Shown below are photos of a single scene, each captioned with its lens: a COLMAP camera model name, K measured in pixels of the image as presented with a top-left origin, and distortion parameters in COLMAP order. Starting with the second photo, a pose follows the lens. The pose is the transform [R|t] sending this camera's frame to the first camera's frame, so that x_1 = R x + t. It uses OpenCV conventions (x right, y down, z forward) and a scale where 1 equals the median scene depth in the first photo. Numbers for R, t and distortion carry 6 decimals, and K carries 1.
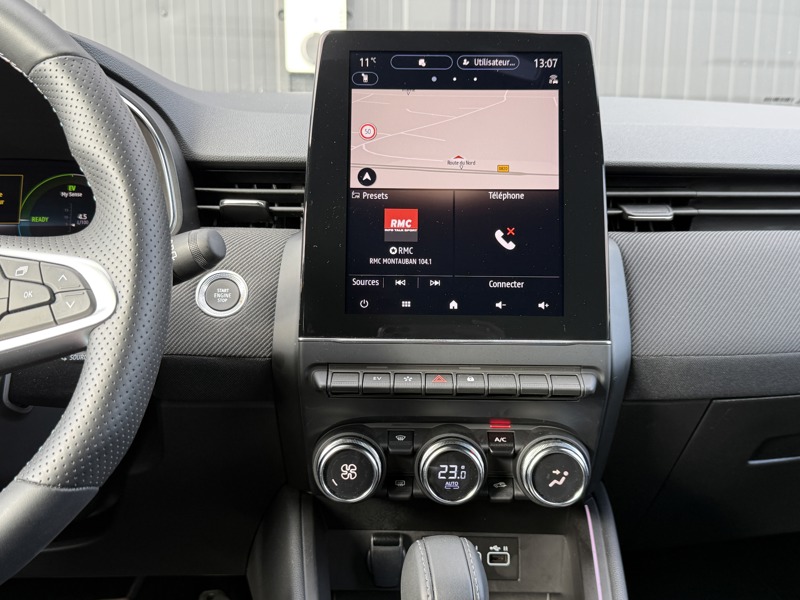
lens RADIAL K [[856.5, 0, 400.4], [0, 856.5, 310.8], [0, 0, 1]] dist [0.078494, -0.024640]
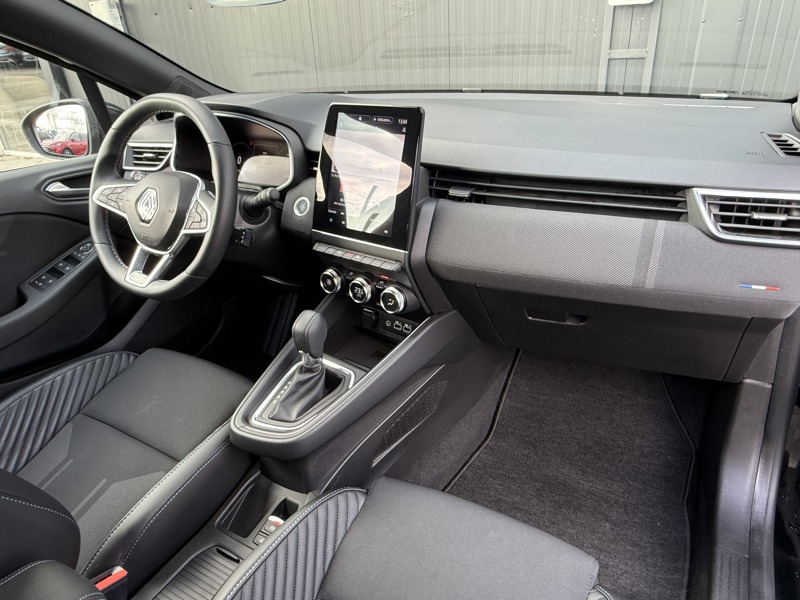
lens RADIAL K [[530.9, 0, 380.8], [0, 530.9, 295.5], [0, 0, 1]] dist [-0.008148, -0.002421]
pose [[0.786258, 0.230096, -0.573458, 1.013673], [-0.054164, 0.950171, 0.306986, -0.282181], [0.615520, -0.210309, 0.759543, -0.151729]]
